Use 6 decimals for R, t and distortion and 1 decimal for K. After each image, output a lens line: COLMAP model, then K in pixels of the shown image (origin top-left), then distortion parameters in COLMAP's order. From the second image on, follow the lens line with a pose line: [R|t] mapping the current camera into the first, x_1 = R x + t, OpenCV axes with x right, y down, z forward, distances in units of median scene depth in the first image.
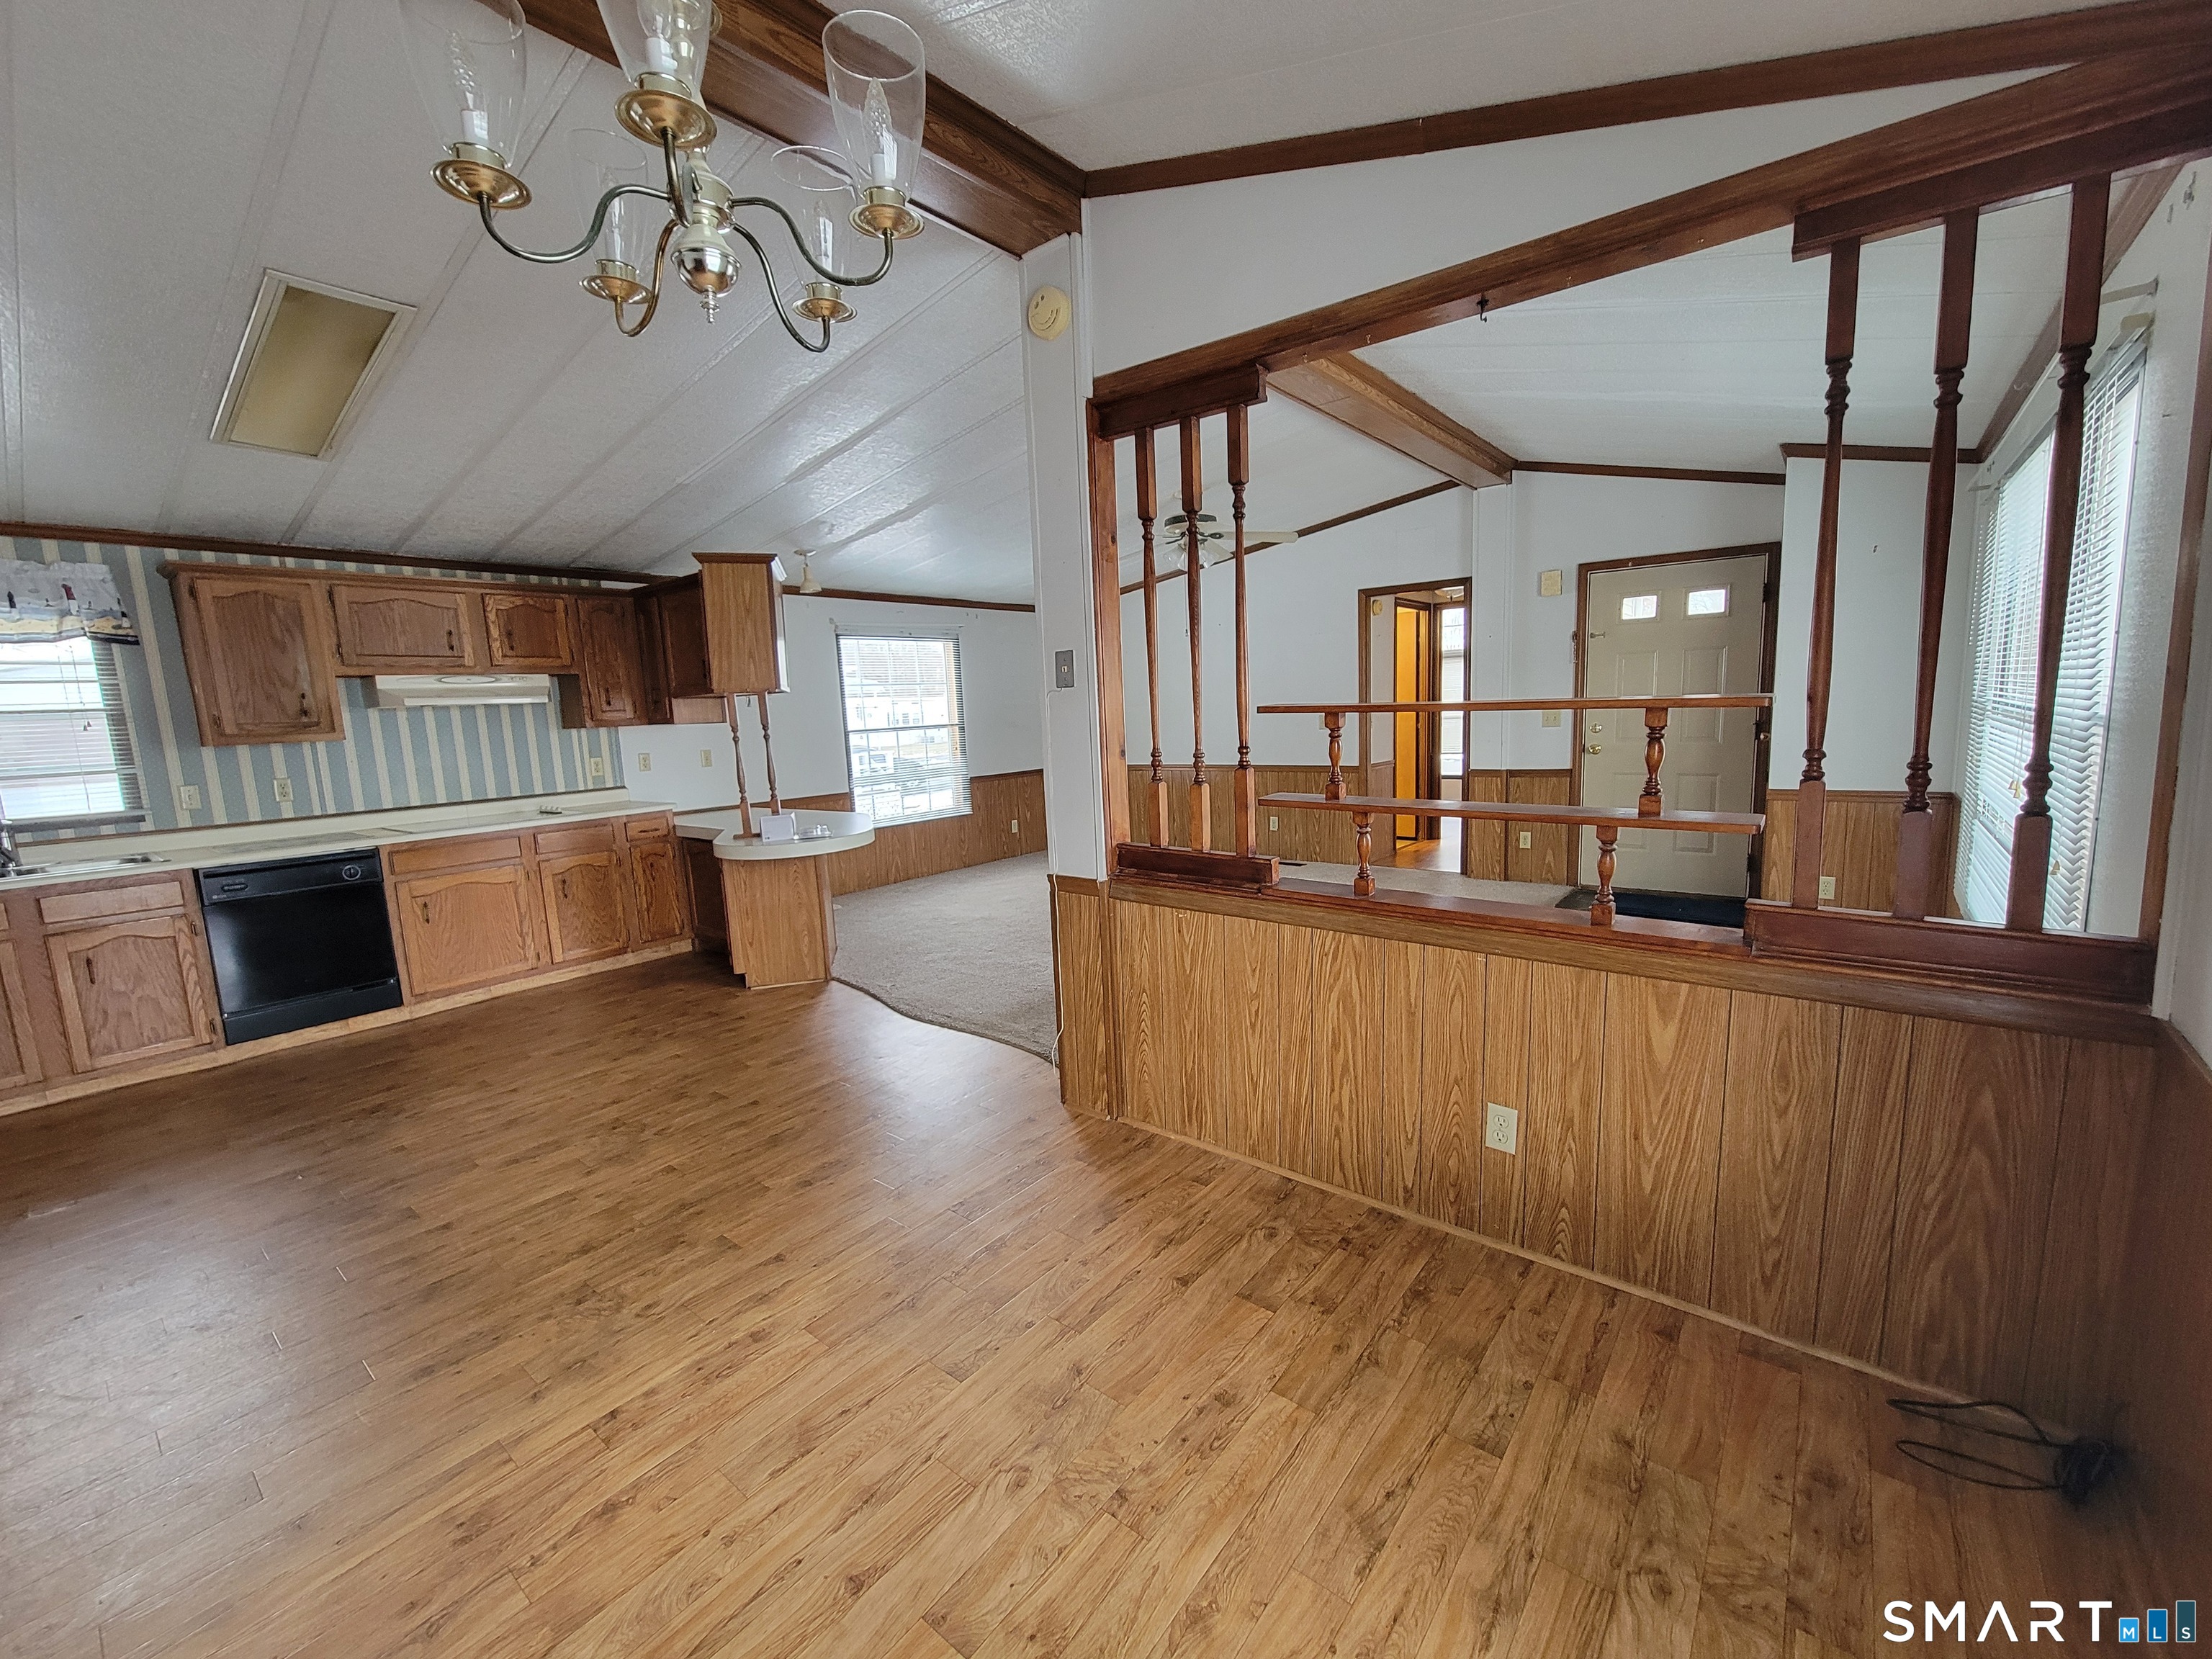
lens RADIAL K [[909.1, 0, 1106.0], [0, 909.1, 842.2], [0, 0, 1]] dist [-0.000726, -0.000110]
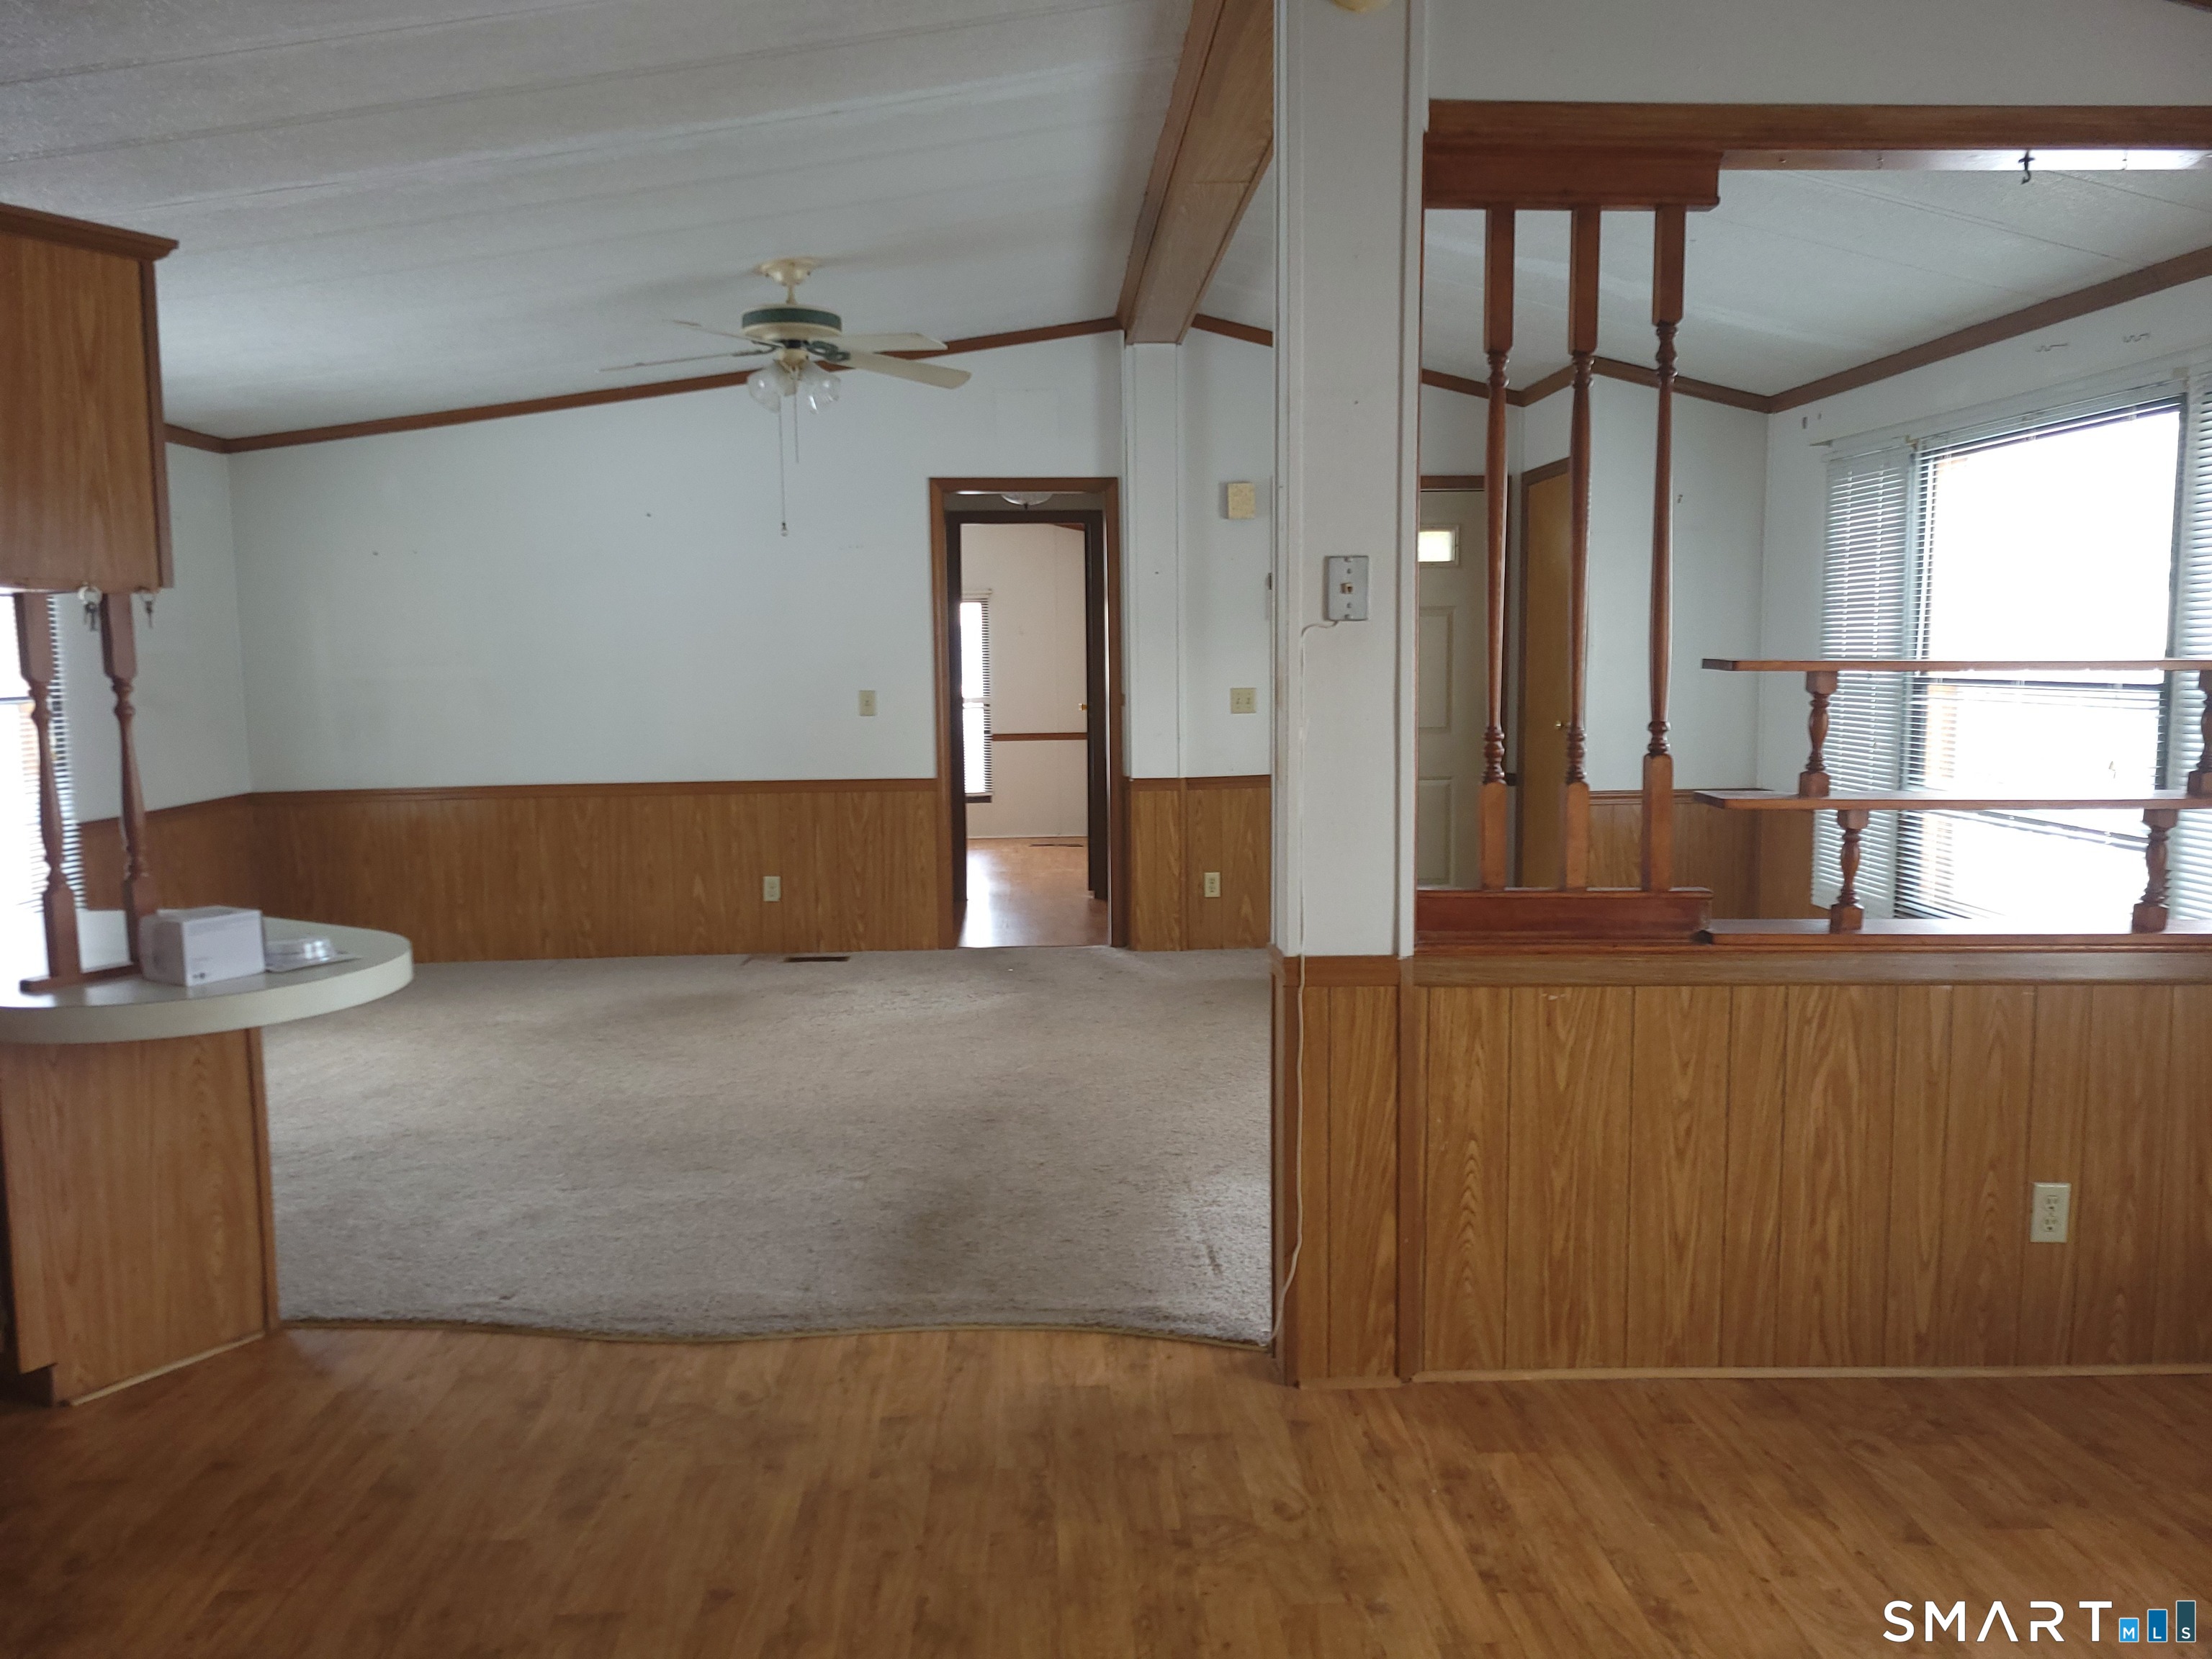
lens RADIAL K [[1644.0, 0, 1106.0], [0, 1644.0, 829.5], [0, 0, 1]] dist [0.081154, -0.071645]
pose [[0.748127, -0.037791, 0.662478, -0.927937], [0.079767, 0.996259, -0.033249, -0.020071], [-0.658744, 0.077719, 0.748343, 0.375573]]
